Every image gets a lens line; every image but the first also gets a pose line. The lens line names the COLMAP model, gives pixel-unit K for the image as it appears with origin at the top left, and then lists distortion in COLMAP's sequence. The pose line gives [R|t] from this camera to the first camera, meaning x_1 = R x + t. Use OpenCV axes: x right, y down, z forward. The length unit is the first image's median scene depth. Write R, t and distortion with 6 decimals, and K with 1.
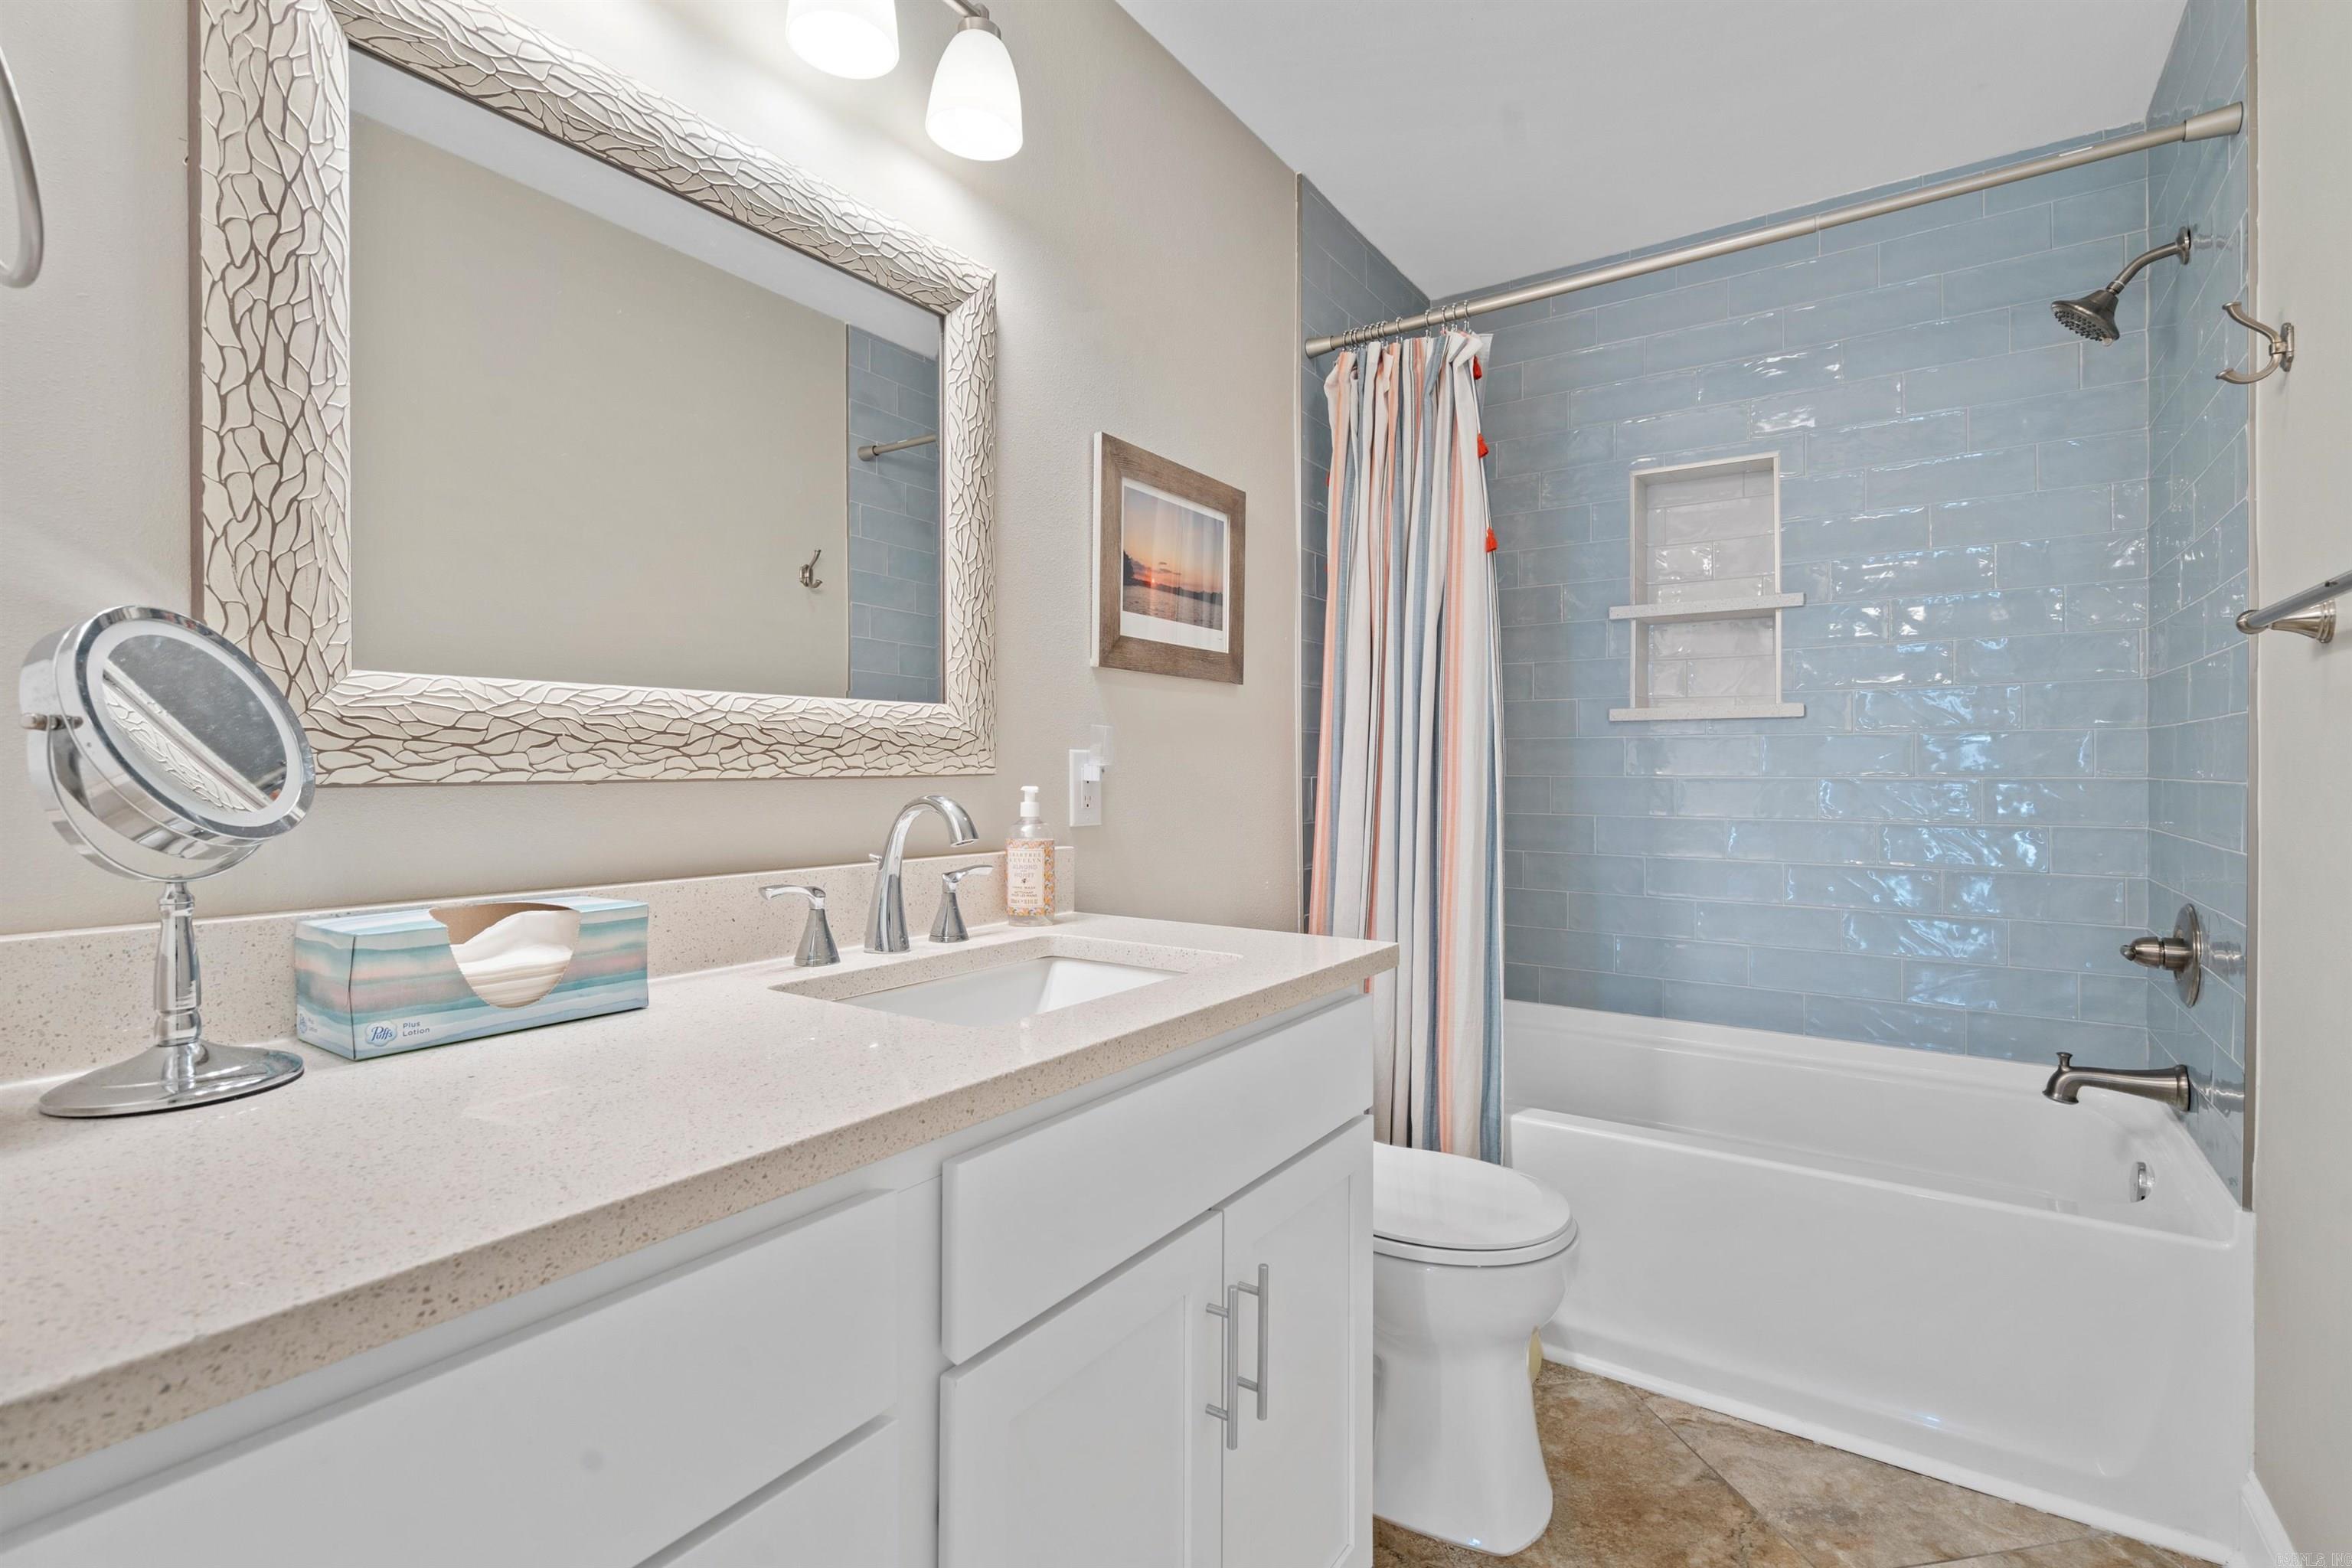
lens RADIAL K [[1071.8, 0, 1173.2], [0, 1071.8, 794.2], [0, 0, 1]] dist [-0.000271, -0.000009]
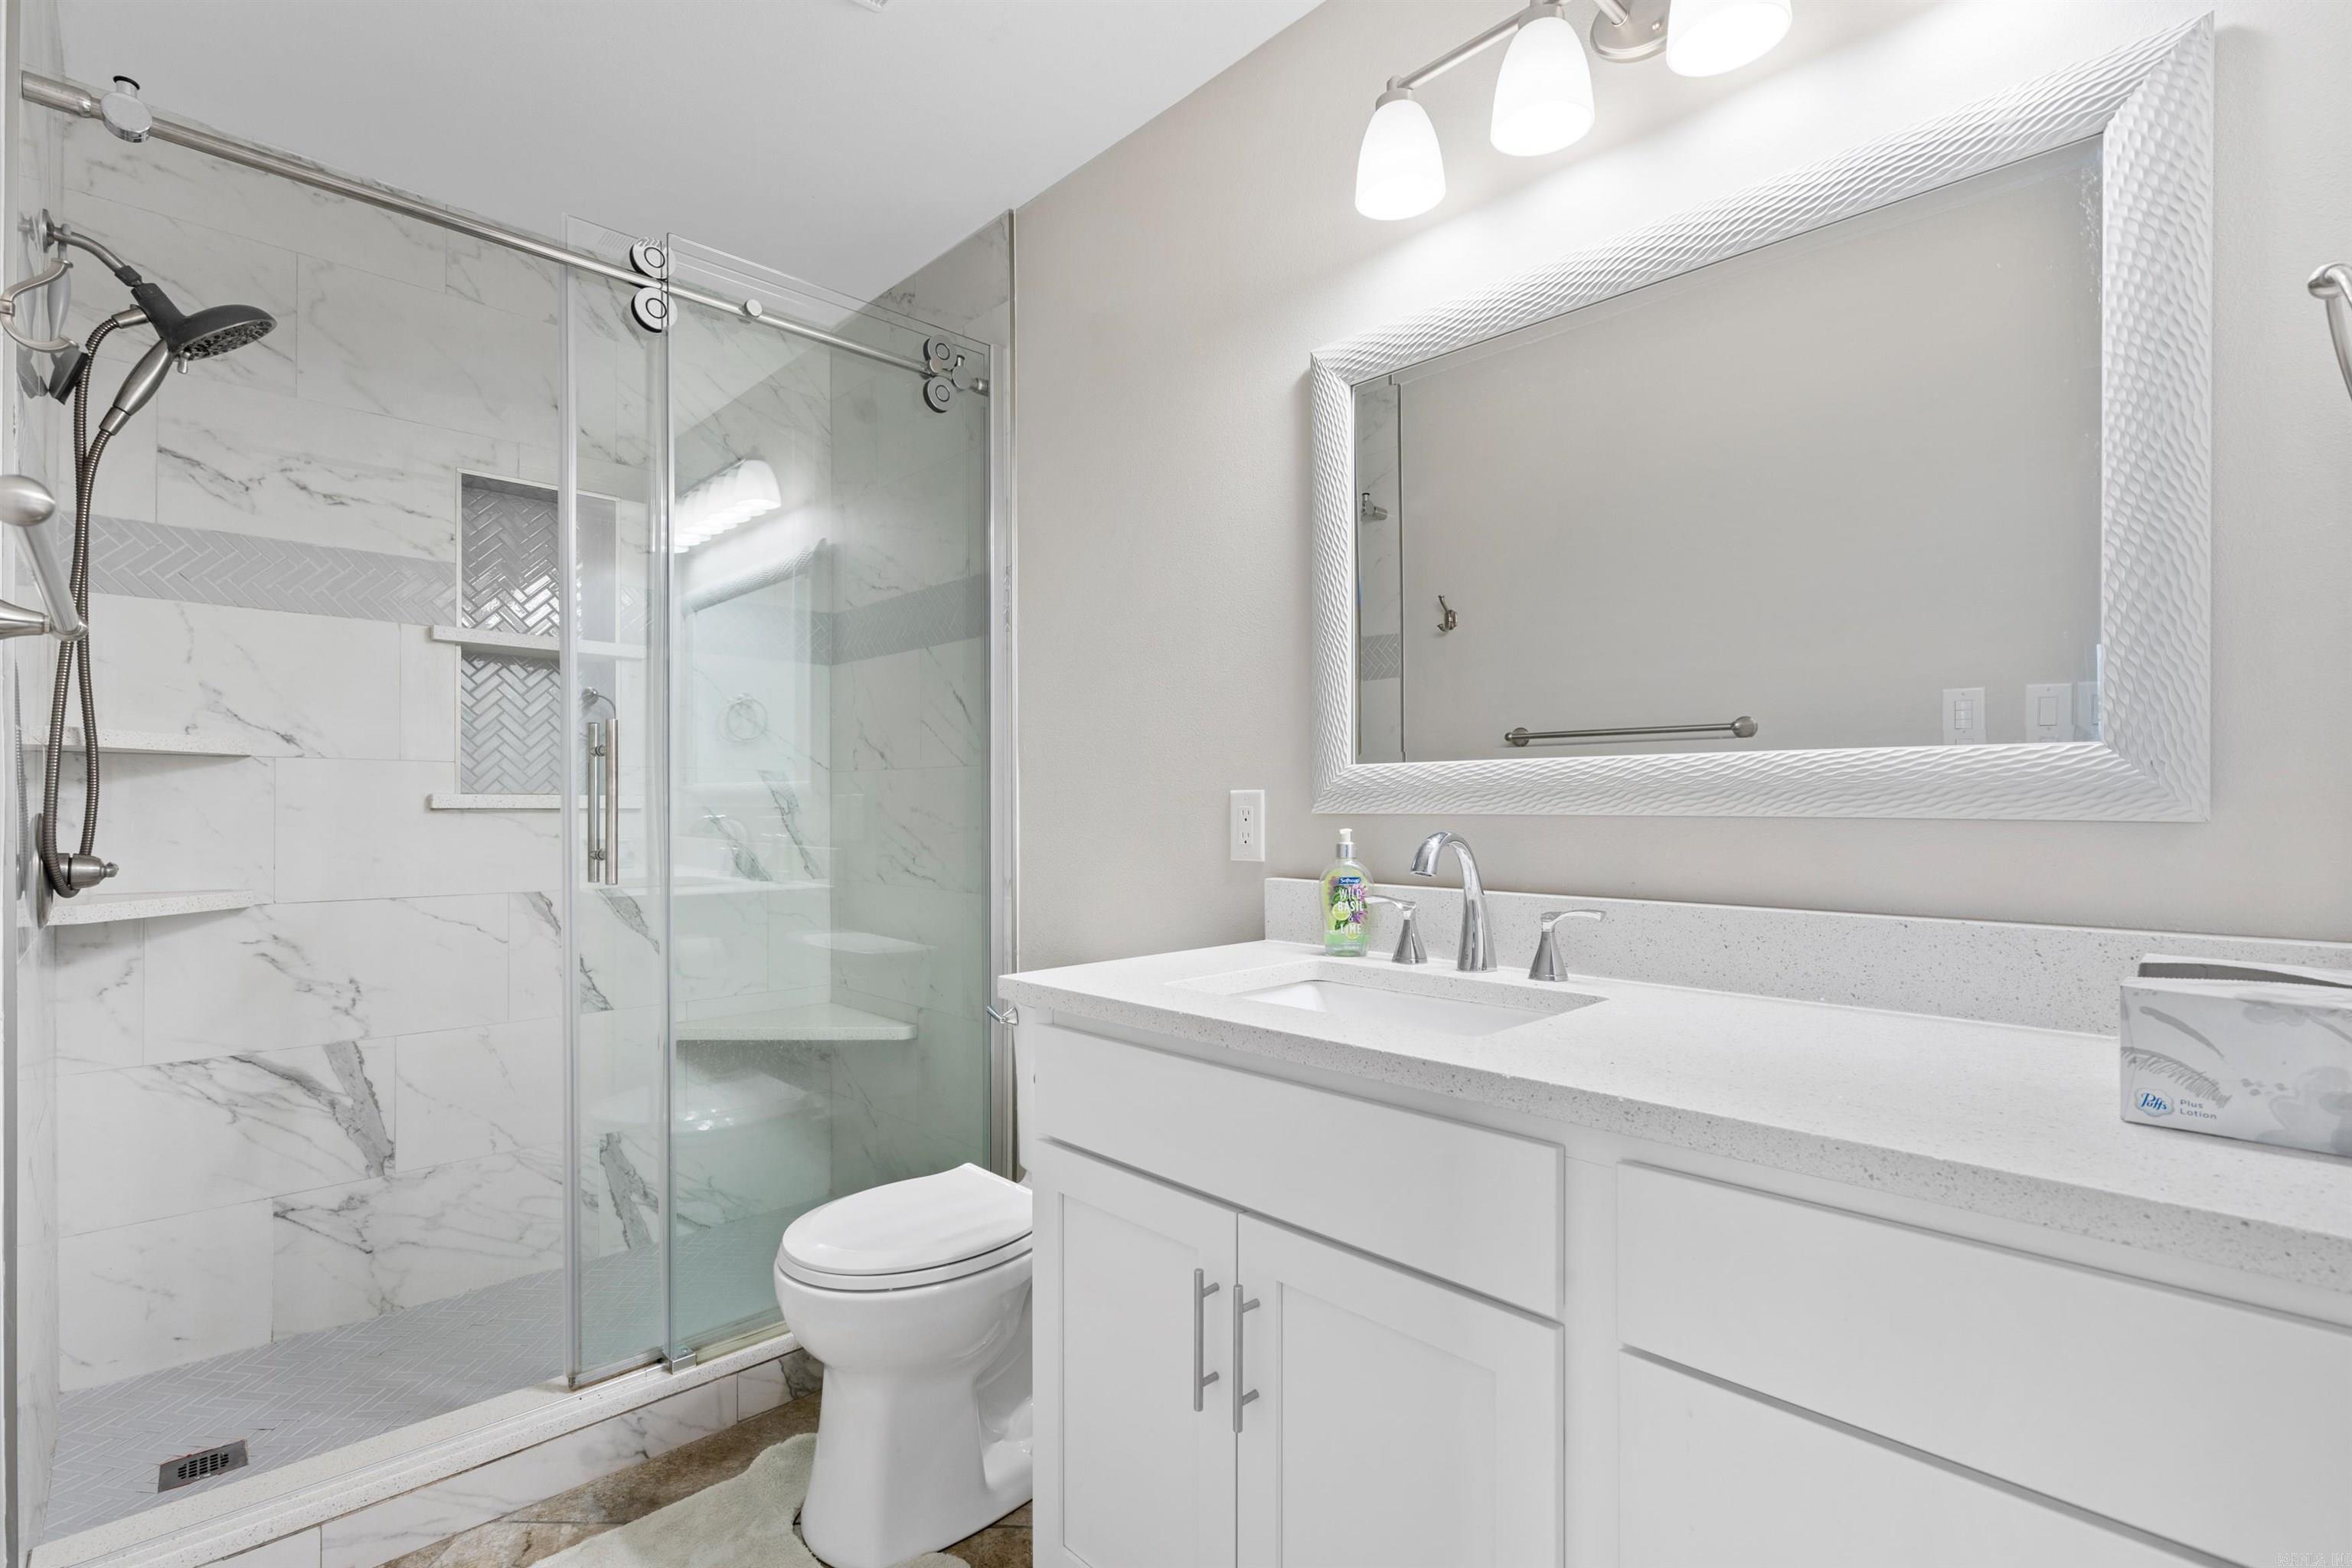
lens RADIAL K [[1071.8, 0, 1173.2], [0, 1071.8, 794.2], [0, 0, 1]] dist [-0.000271, -0.000009]
pose [[-0.195886, -0.013740, -0.980530, 1.038558], [-0.007202, 0.999895, -0.012573, -0.026114], [0.980600, 0.004599, -0.195964, 1.039655]]
